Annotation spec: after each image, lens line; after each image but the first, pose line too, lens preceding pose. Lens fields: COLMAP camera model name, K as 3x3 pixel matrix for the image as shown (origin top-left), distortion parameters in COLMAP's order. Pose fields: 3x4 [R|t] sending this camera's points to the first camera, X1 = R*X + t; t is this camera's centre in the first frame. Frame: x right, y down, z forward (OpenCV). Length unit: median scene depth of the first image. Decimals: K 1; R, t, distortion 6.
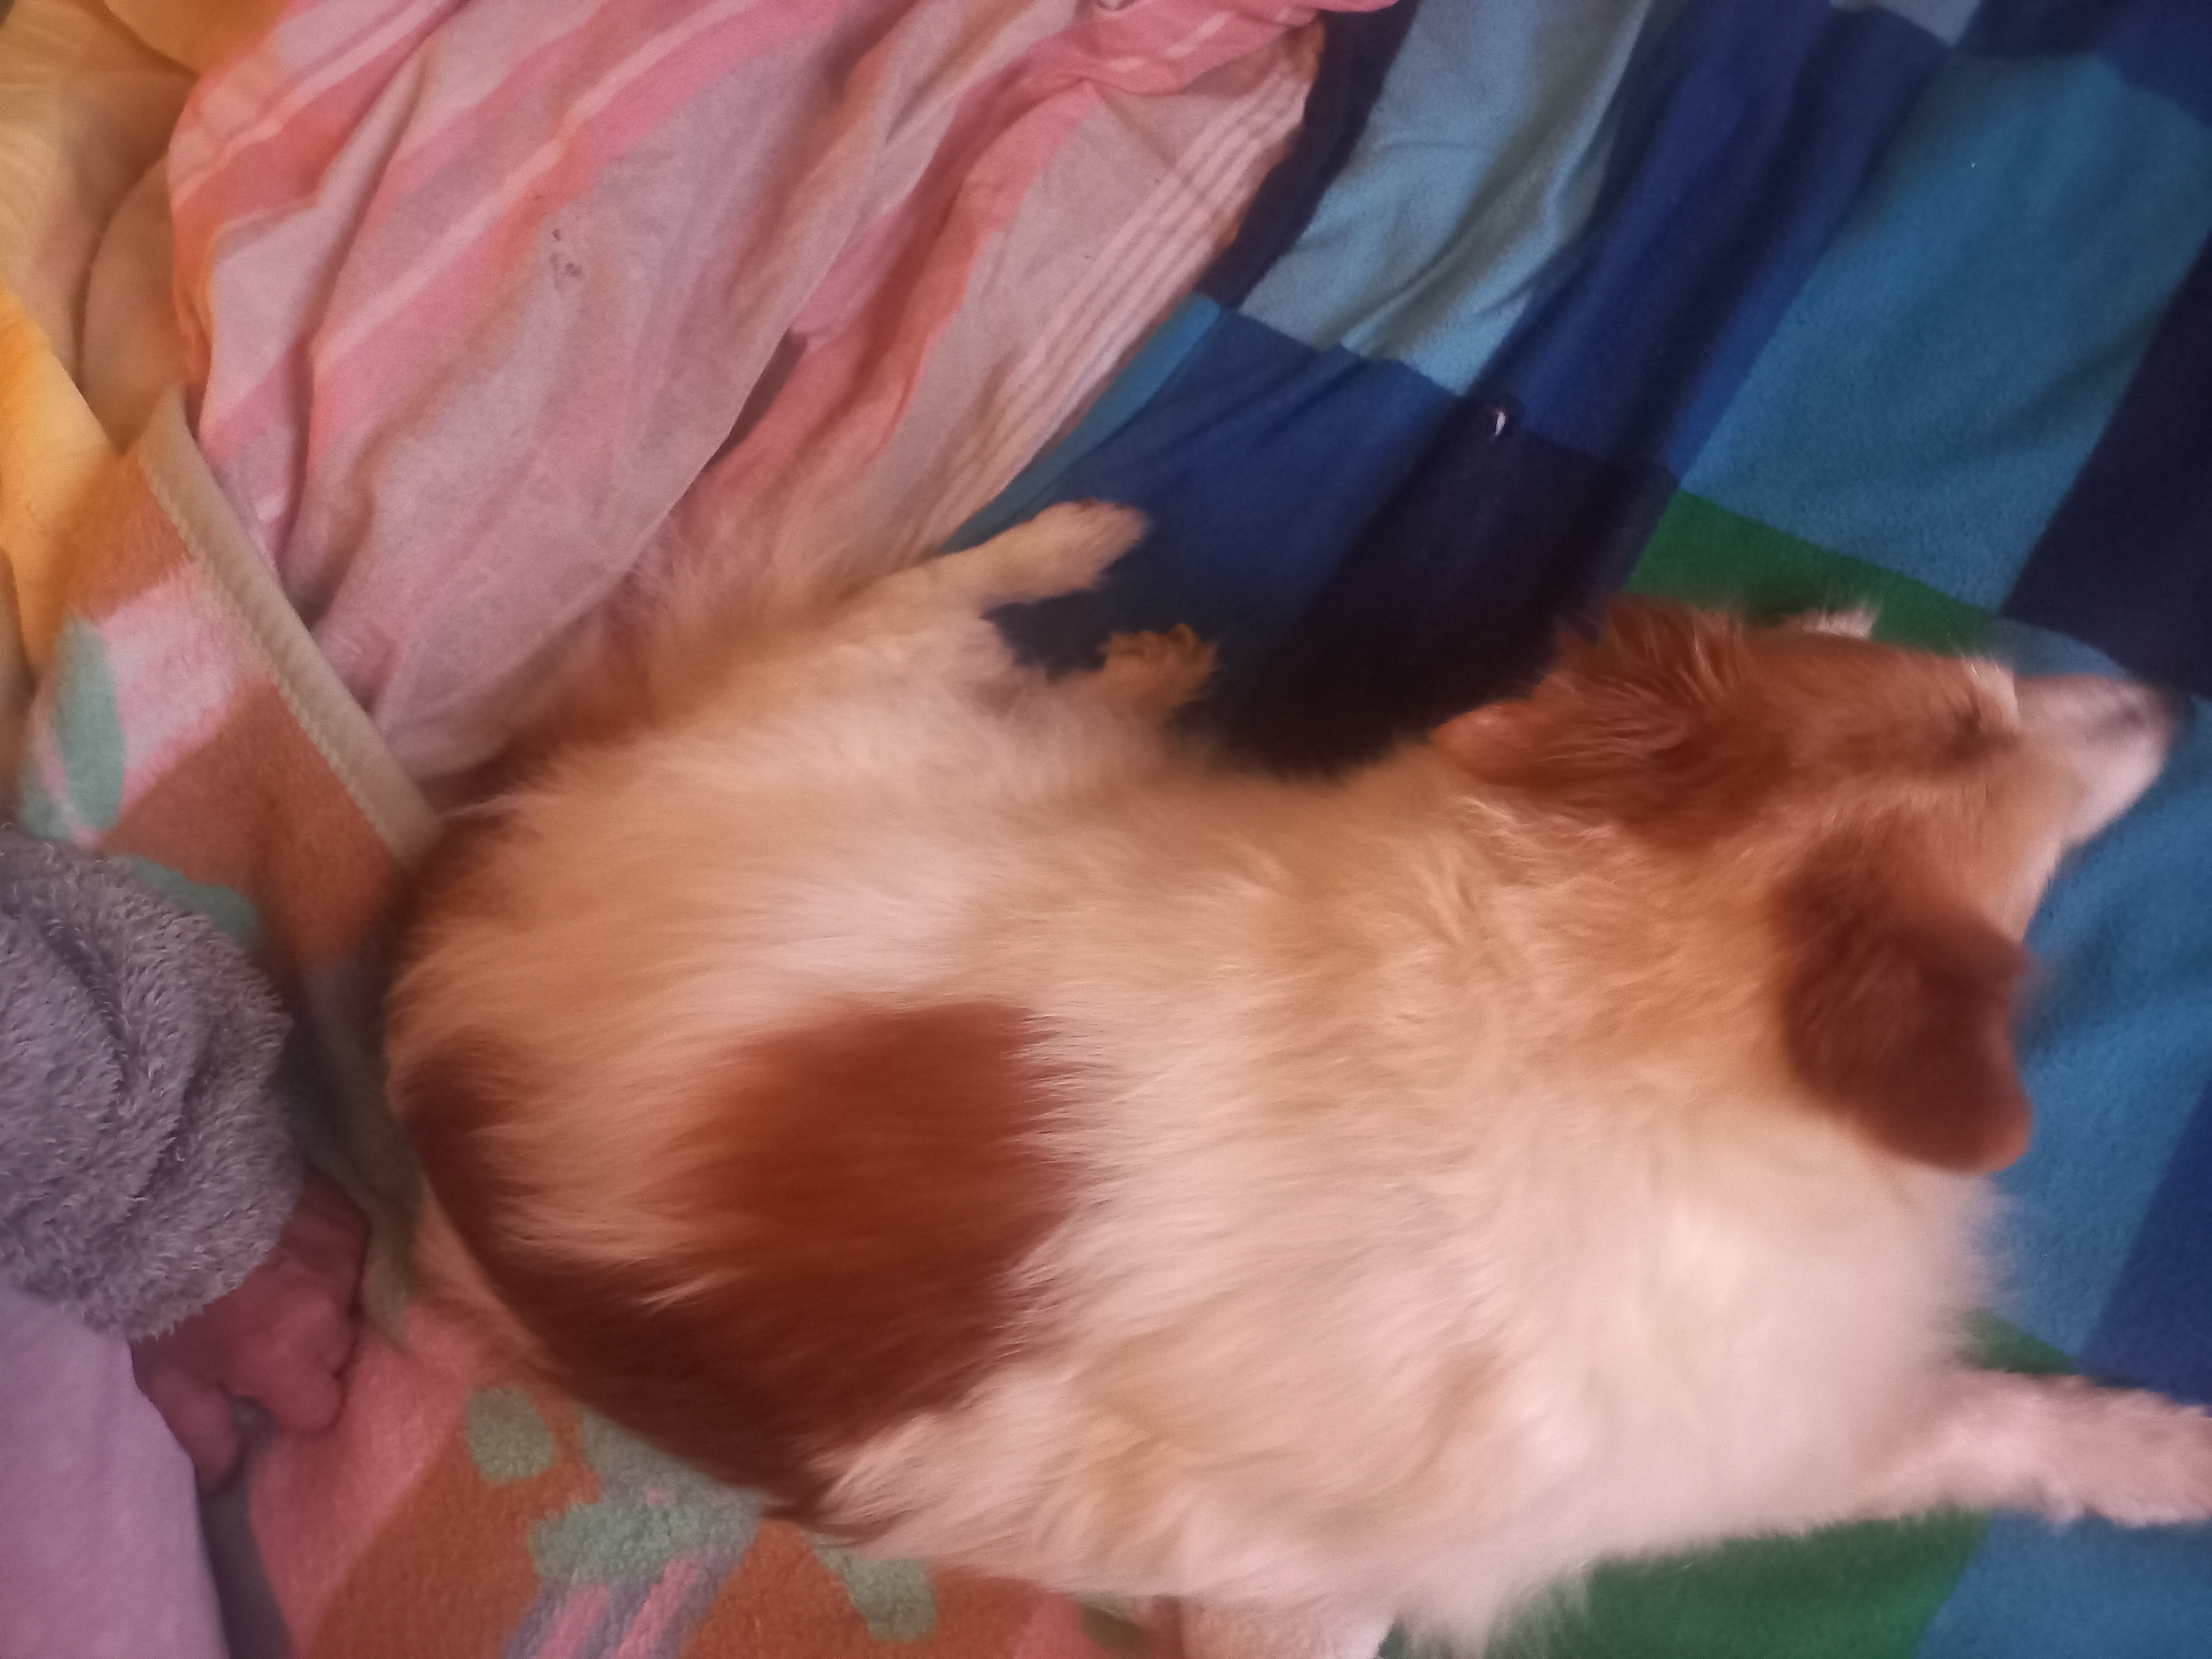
lens RADIAL K [[1649.7, 0, 1106.0], [0, 1649.7, 829.5], [0, 0, 1]] dist [-0.006842, 0.089024]
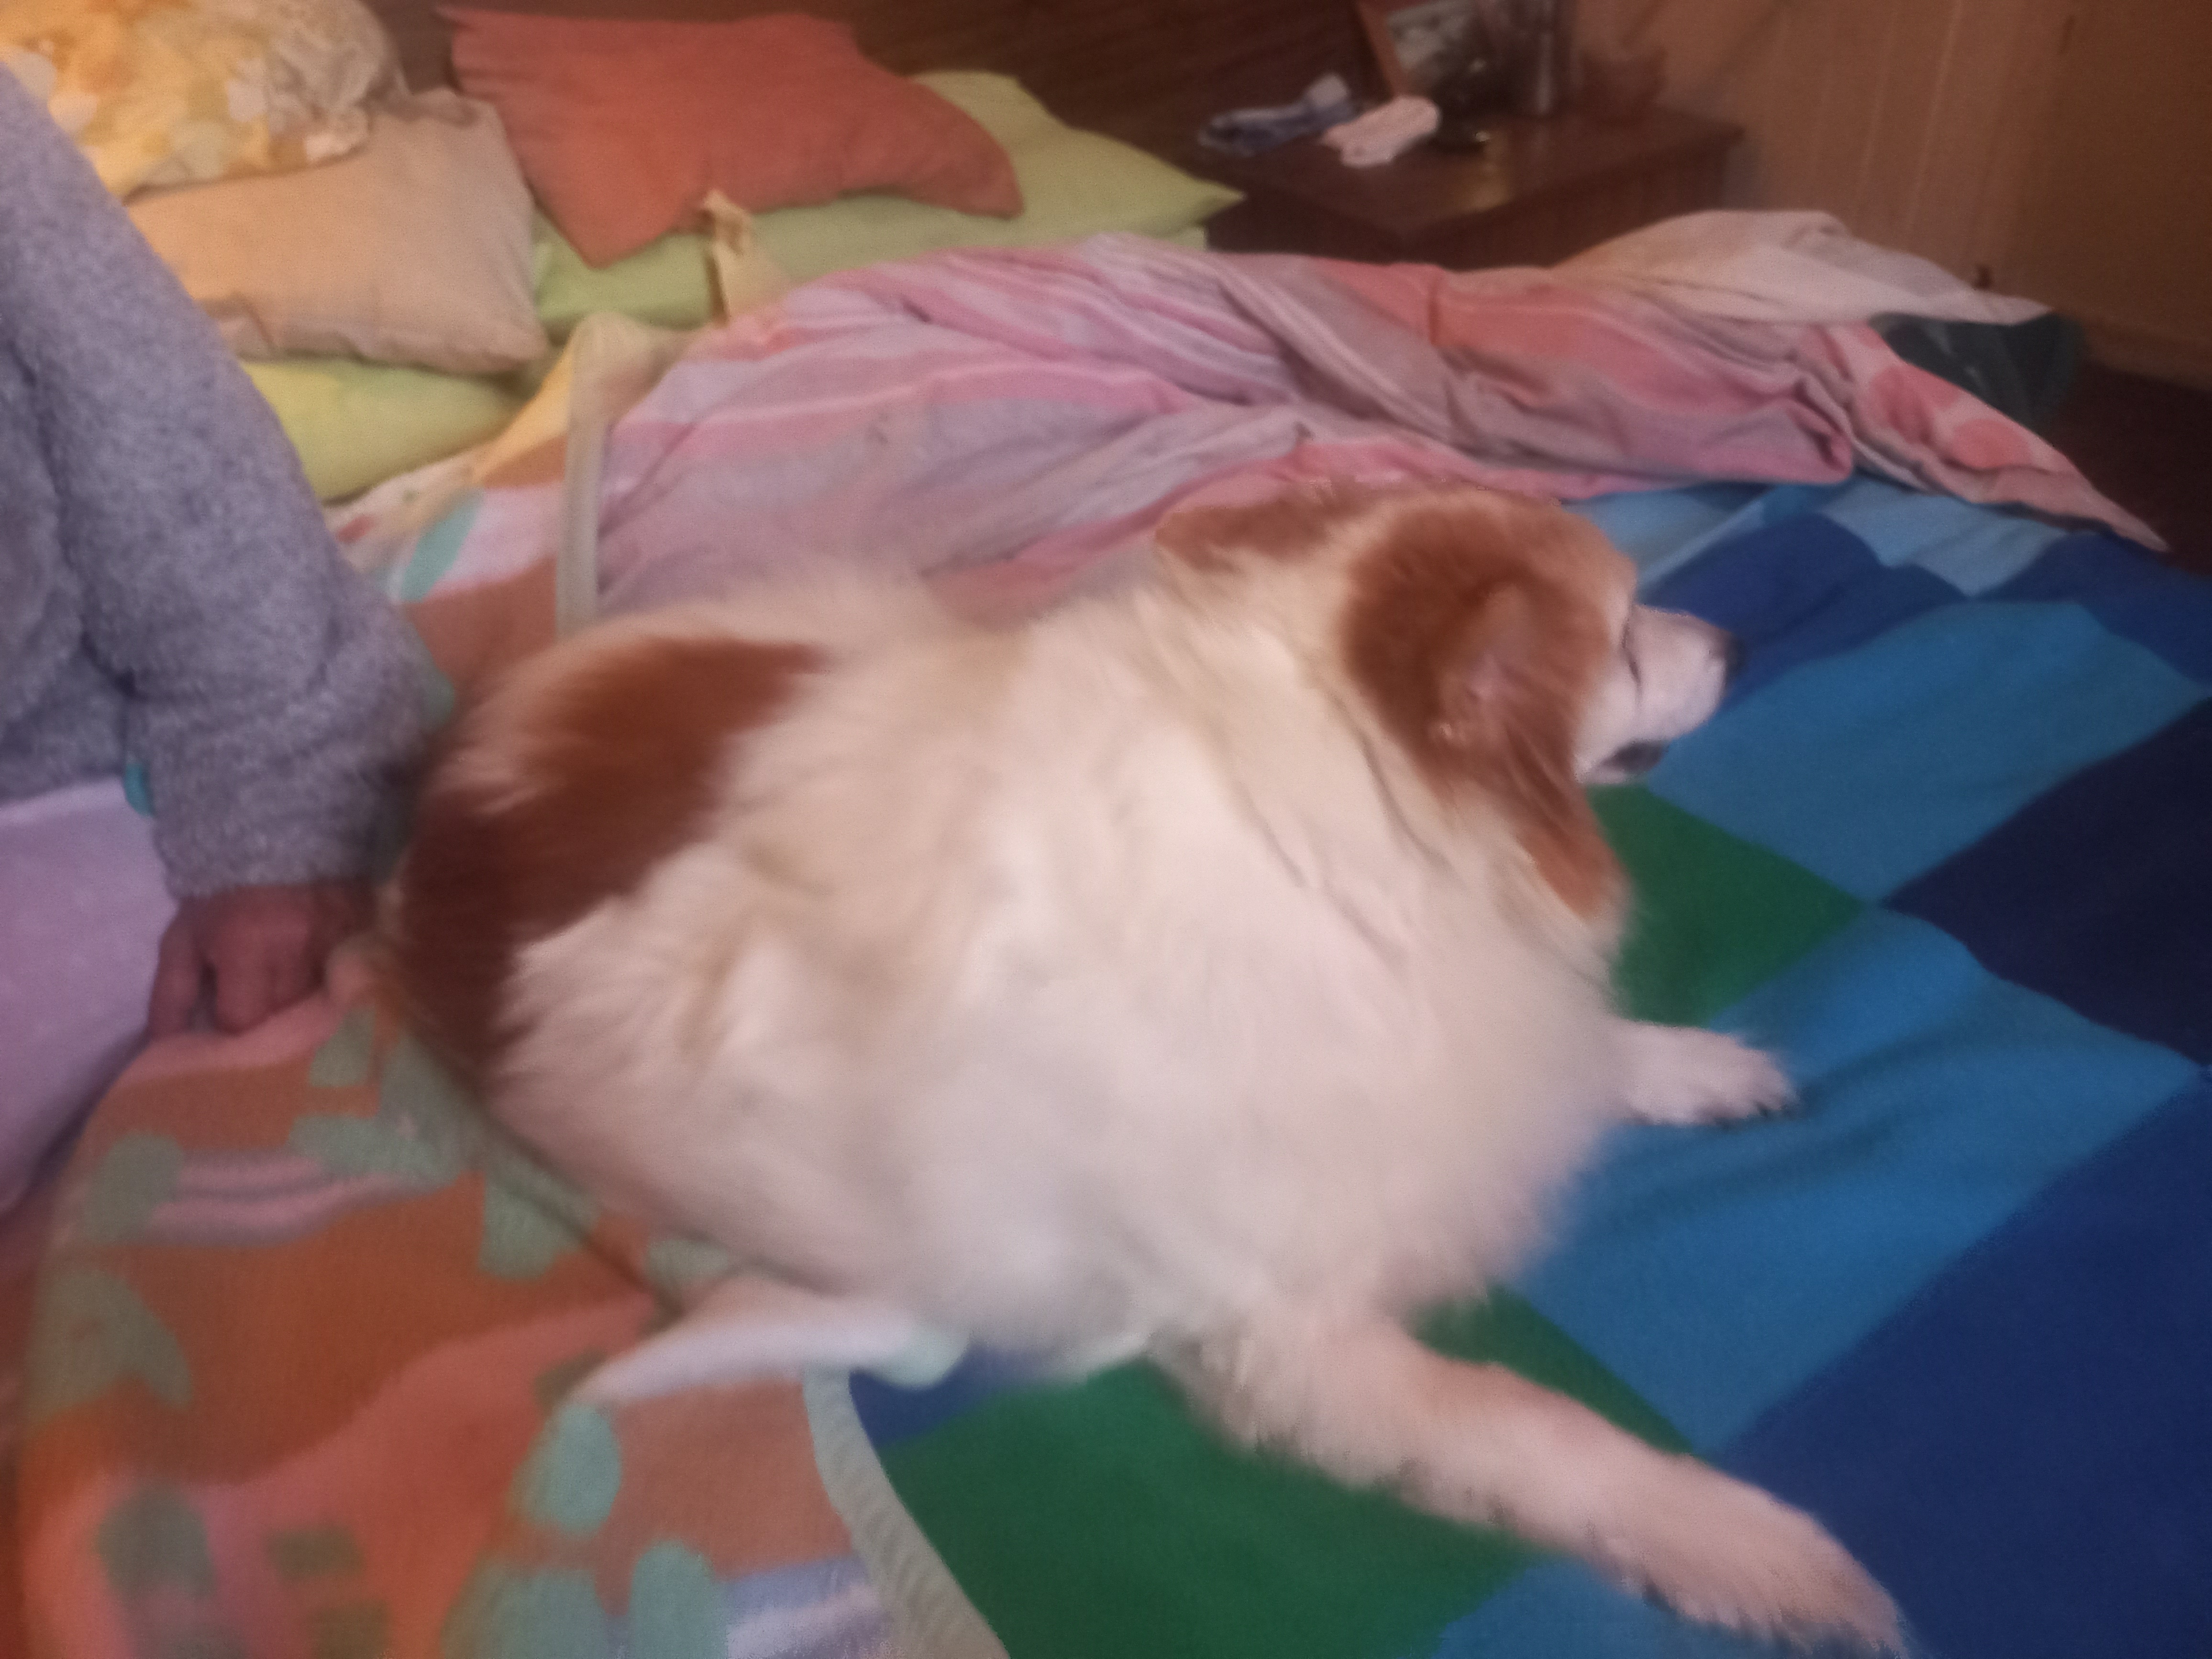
lens RADIAL K [[1647.7, 0, 1106.0], [0, 1647.7, 829.5], [0, 0, 1]] dist [0.051448, -0.003119]
pose [[0.896572, 0.250822, -0.365031, 0.528627], [-0.413846, 0.768028, -0.488737, 0.611482], [0.157768, 0.589255, 0.792394, 0.053150]]
